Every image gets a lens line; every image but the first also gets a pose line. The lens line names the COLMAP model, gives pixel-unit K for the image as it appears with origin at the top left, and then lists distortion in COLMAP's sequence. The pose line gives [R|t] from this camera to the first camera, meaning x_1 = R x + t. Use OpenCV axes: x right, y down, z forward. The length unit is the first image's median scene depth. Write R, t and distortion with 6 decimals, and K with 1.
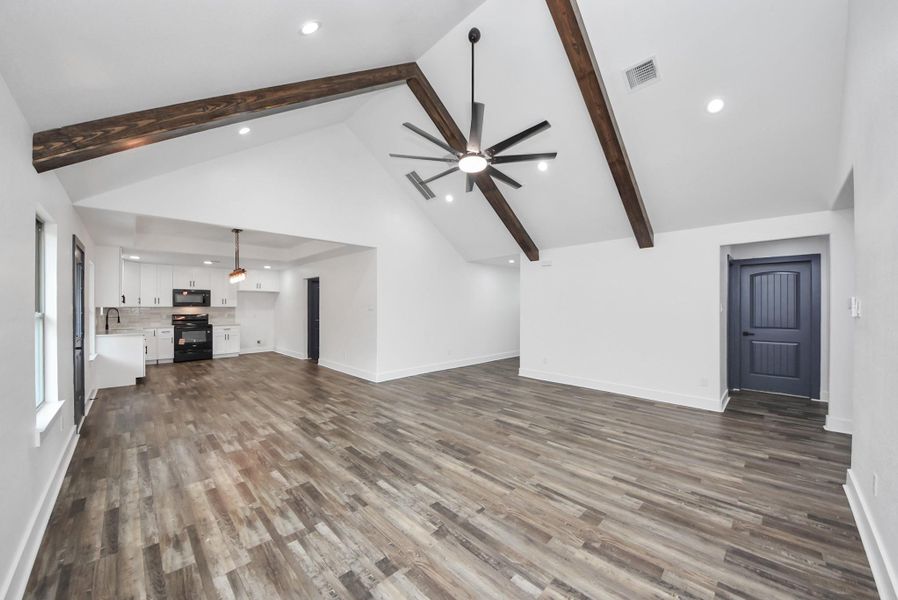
lens RADIAL K [[333.0, 0, 451.3], [0, 333.0, 314.4], [0, 0, 1]] dist [-0.002150, -0.000430]
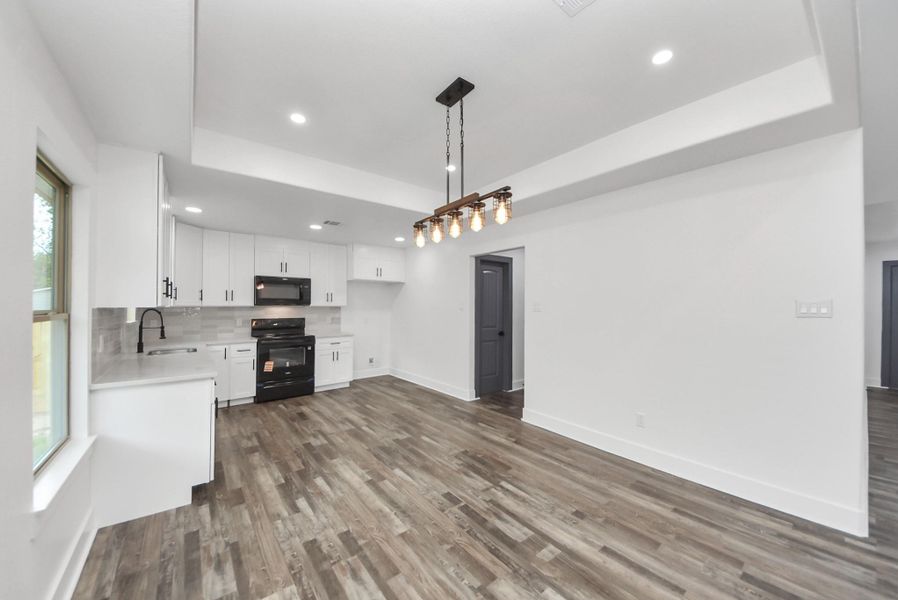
lens RADIAL K [[334.3, 0, 453.2], [0, 334.3, 301.0], [0, 0, 1]] dist [0.029294, -0.000124]
pose [[0.994818, 0.003442, -0.101614, -0.739504], [-0.007619, 0.999141, -0.040739, -0.015981], [0.101387, 0.041302, 0.993989, 0.761142]]
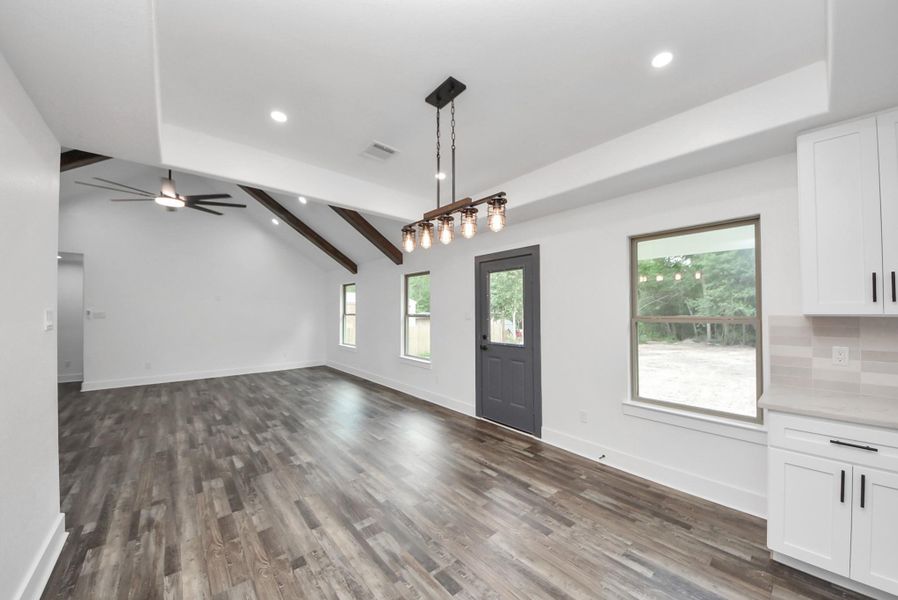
lens RADIAL K [[323.1, 0, 455.8], [0, 323.1, 302.2], [0, 0, 1]] dist [0.035256, -0.018761]
pose [[-0.998699, 0.015477, 0.048591, -0.823446], [0.015663, 0.999871, 0.003451, -0.049548], [-0.048531, 0.004207, -0.998813, 1.636723]]
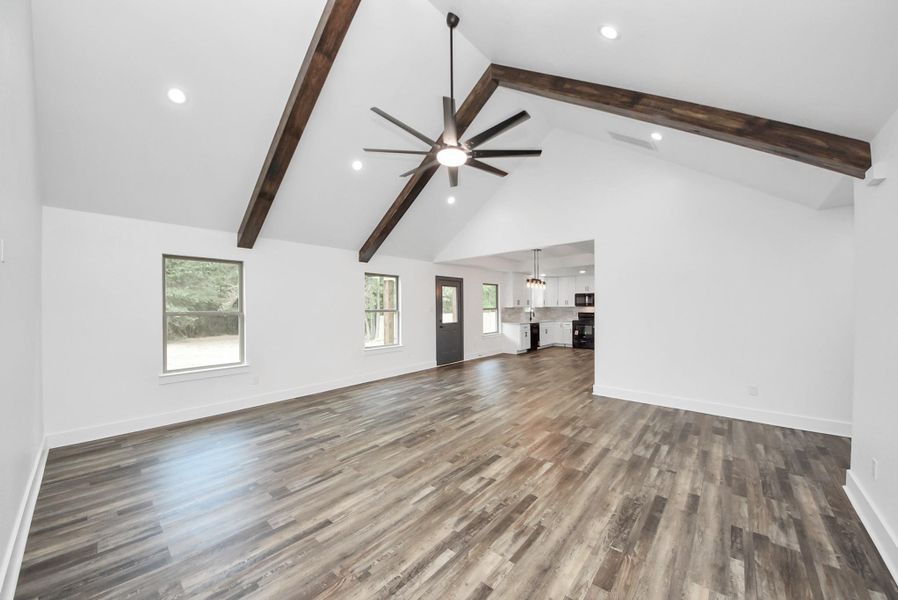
lens RADIAL K [[314.1, 0, 449.0], [0, 314.1, 300.0], [0, 0, 1]] dist [-0.000395, -0.000171]
pose [[0.071287, -0.016131, -0.997325, 0.715680], [-0.022102, 0.999598, -0.017747, -0.027142], [0.997211, 0.023308, 0.070901, 0.678877]]
